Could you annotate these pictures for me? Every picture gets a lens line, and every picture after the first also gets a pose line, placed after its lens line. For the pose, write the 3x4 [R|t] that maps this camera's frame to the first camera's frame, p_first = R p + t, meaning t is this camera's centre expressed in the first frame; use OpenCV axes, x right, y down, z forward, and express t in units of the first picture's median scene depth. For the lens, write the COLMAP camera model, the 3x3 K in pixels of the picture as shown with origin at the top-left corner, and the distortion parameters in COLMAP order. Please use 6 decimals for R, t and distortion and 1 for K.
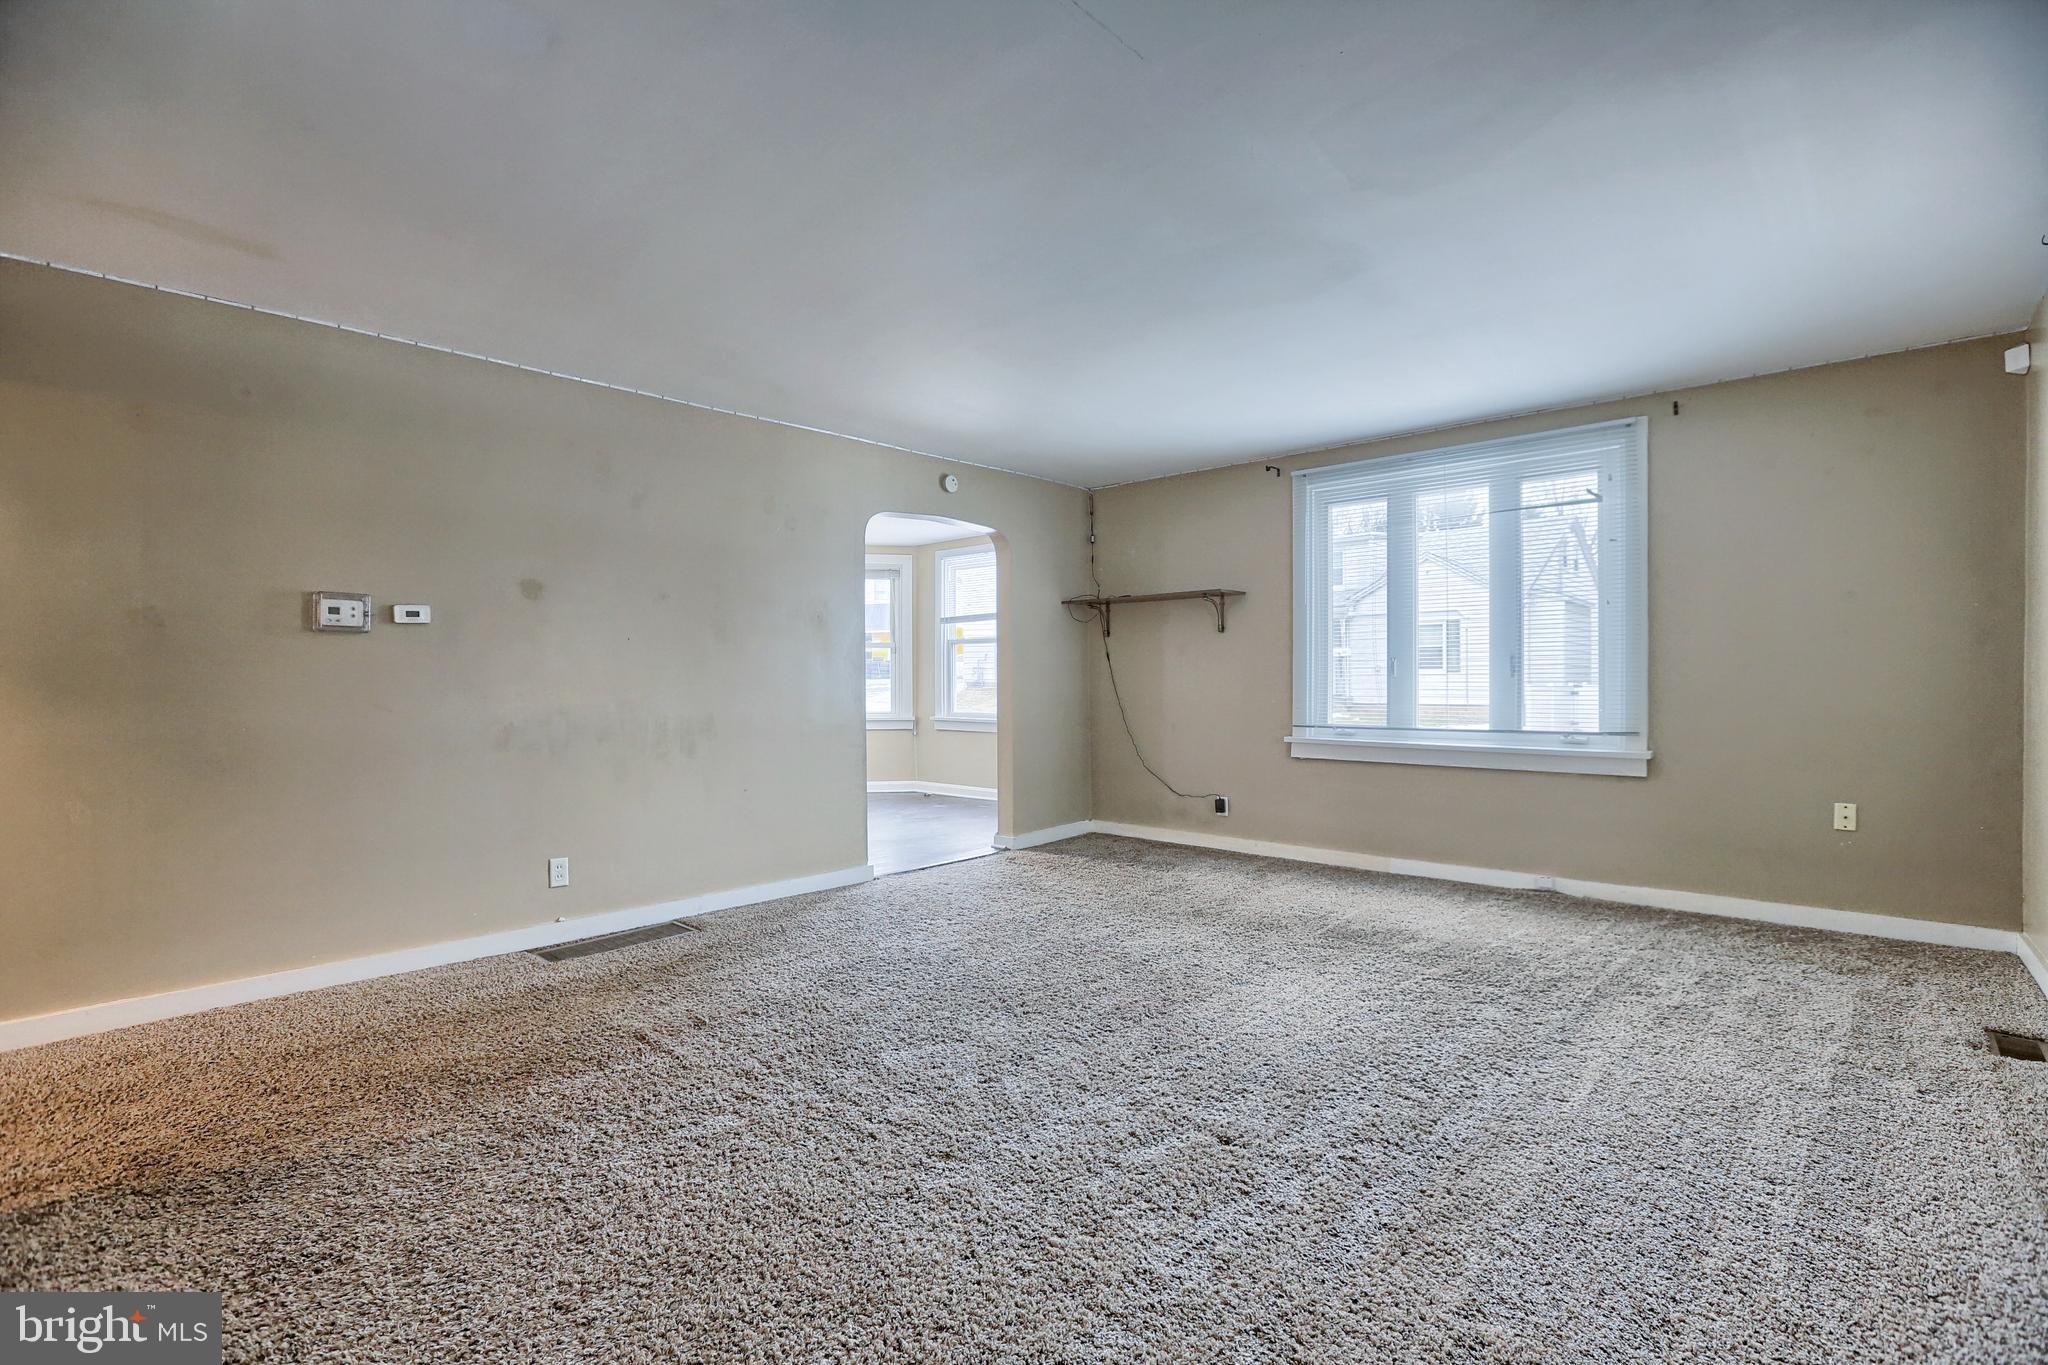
lens RADIAL K [[948.9, 0, 1015.6], [0, 948.9, 680.9], [0, 0, 1]] dist [-0.016807, 0.000732]
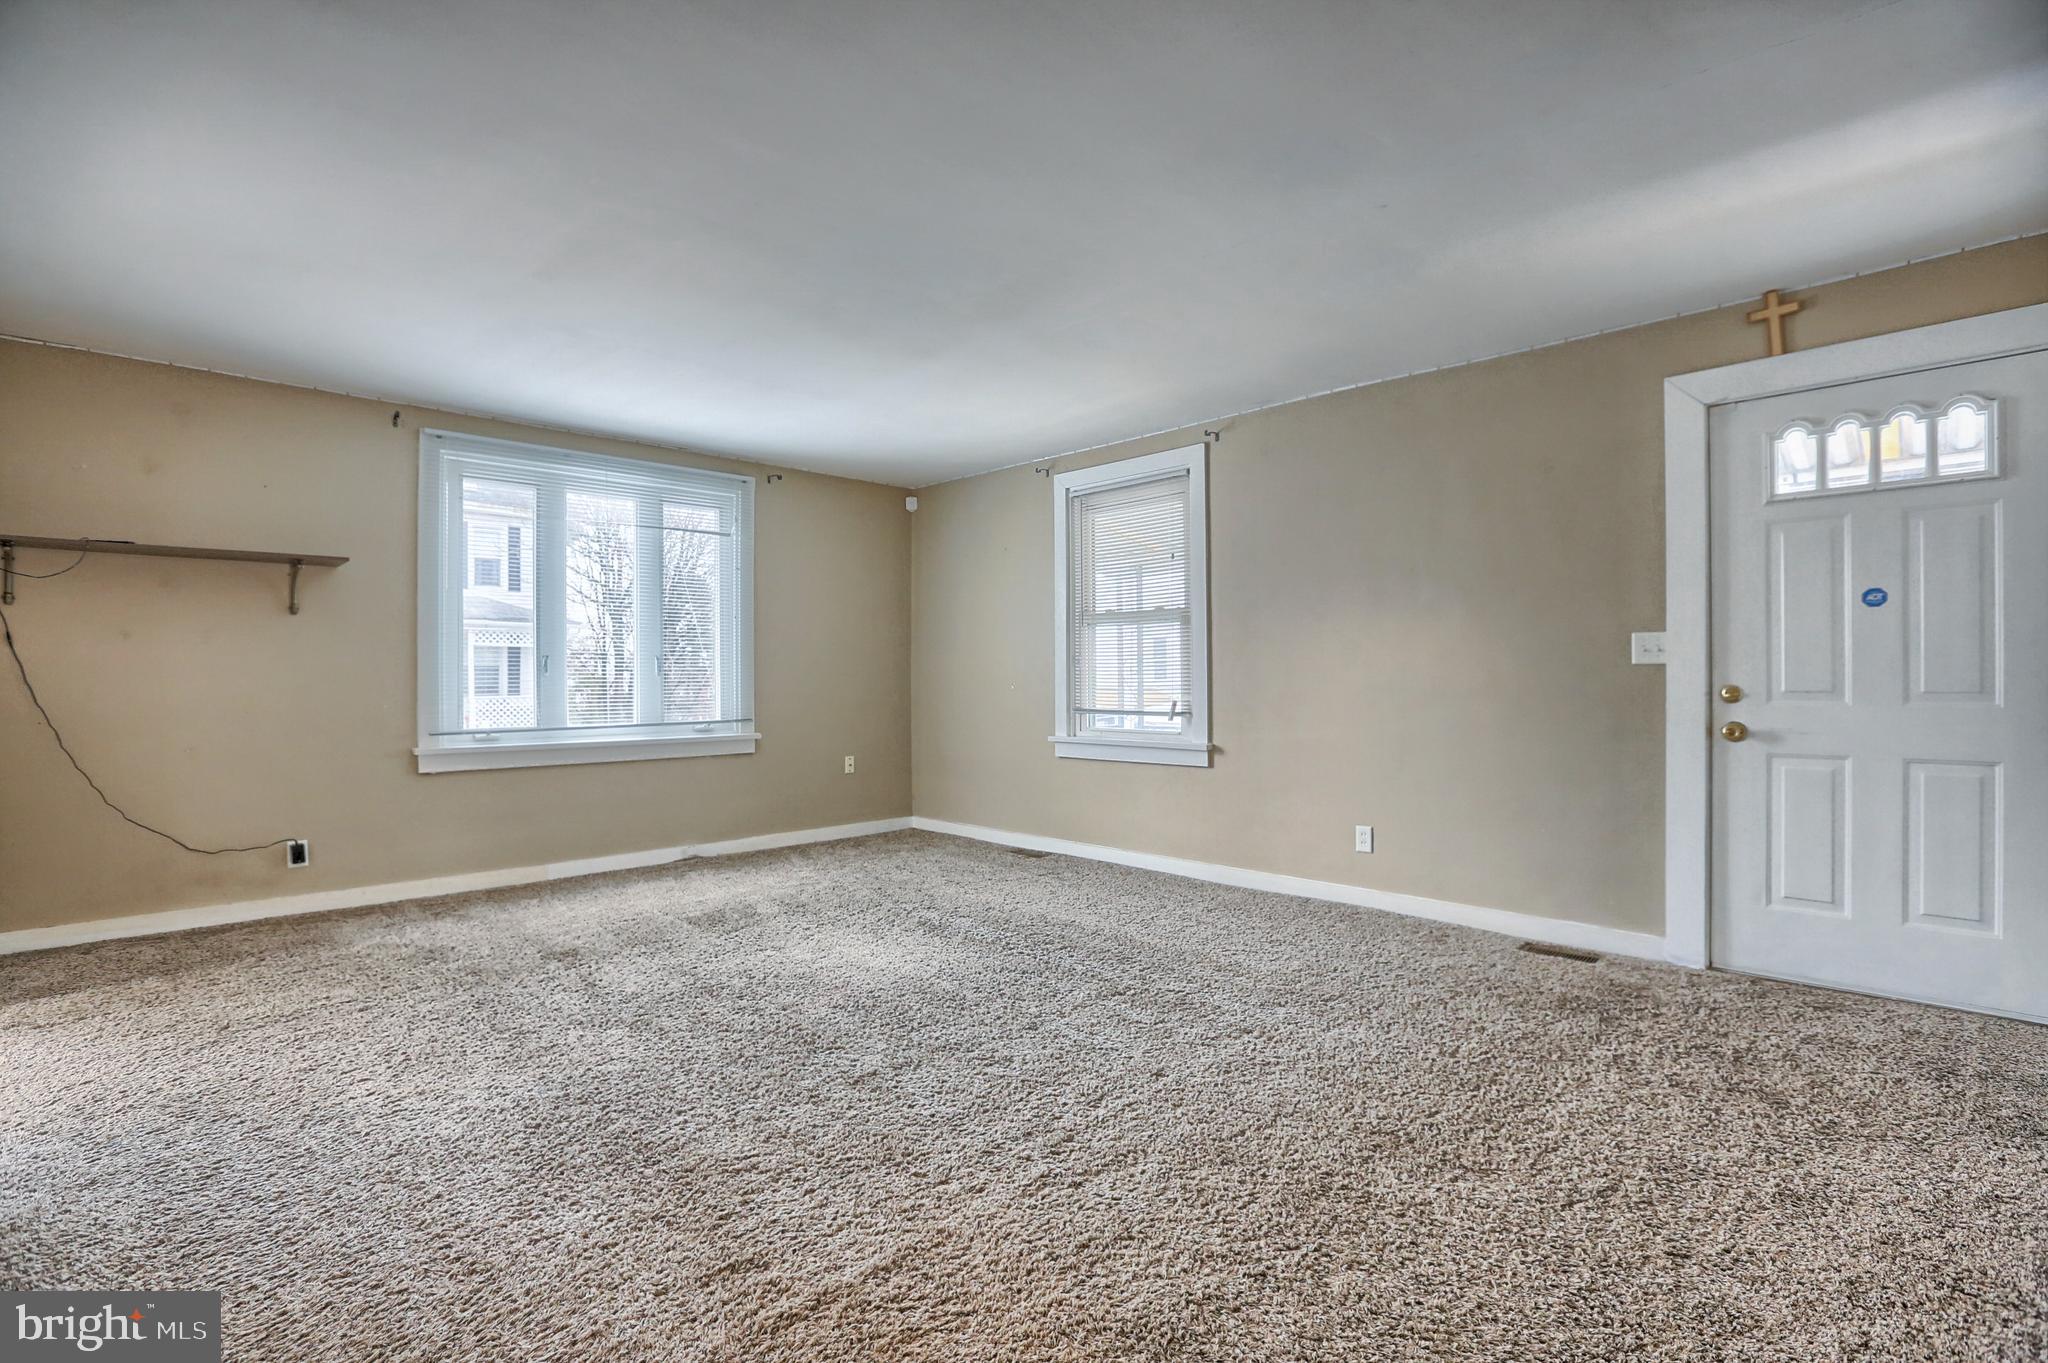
lens RADIAL K [[948.9, 0, 1015.6], [0, 948.9, 679.9], [0, 0, 1]] dist [-0.016807, 0.000732]
pose [[0.054331, 0.001737, 0.998521, -0.531666], [0.004702, 0.999987, -0.001995, 0.004153], [-0.998512, 0.004803, 0.054322, 0.474233]]
